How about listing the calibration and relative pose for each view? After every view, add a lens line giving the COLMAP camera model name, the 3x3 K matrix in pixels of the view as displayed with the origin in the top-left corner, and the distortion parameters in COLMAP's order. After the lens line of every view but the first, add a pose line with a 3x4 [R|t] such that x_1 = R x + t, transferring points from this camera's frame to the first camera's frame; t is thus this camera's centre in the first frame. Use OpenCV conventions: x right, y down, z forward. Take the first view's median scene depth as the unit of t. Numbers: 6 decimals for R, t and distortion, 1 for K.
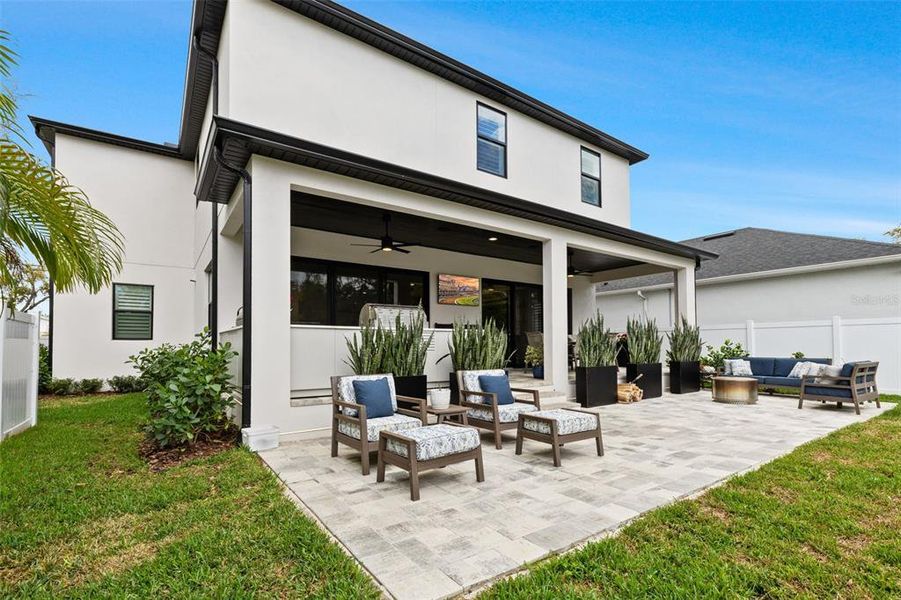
lens RADIAL K [[408.2, 0, 466.8], [0, 408.2, 335.2], [0, 0, 1]] dist [0.009117, -0.003271]
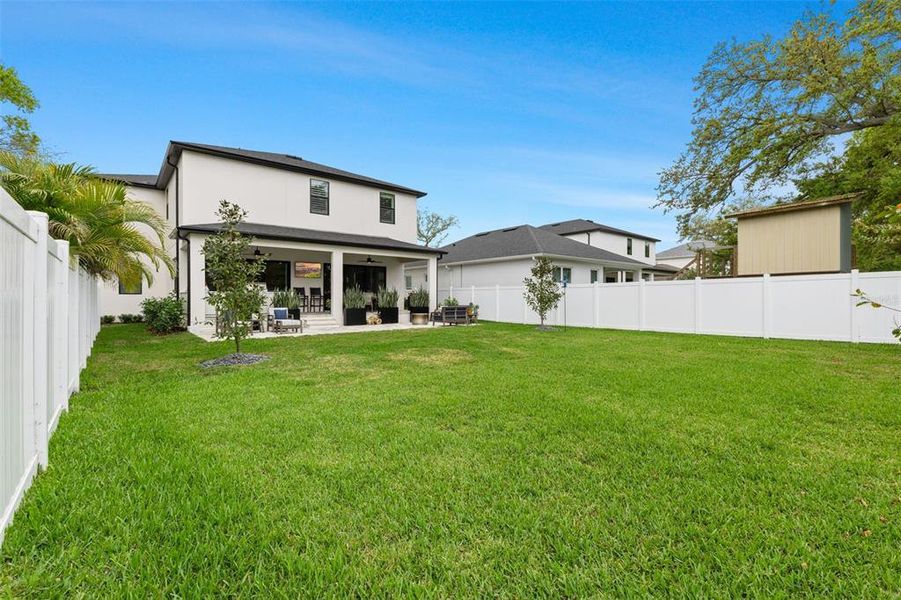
lens RADIAL K [[408.2, 0, 457.0], [0, 408.2, 301.0], [0, 0, 1]] dist [0.009117, -0.003271]
pose [[0.999055, 0.007175, 0.042868, 0.640288], [-0.008391, 0.999566, 0.028248, -0.026945], [-0.042647, -0.028581, 0.998681, -1.025608]]
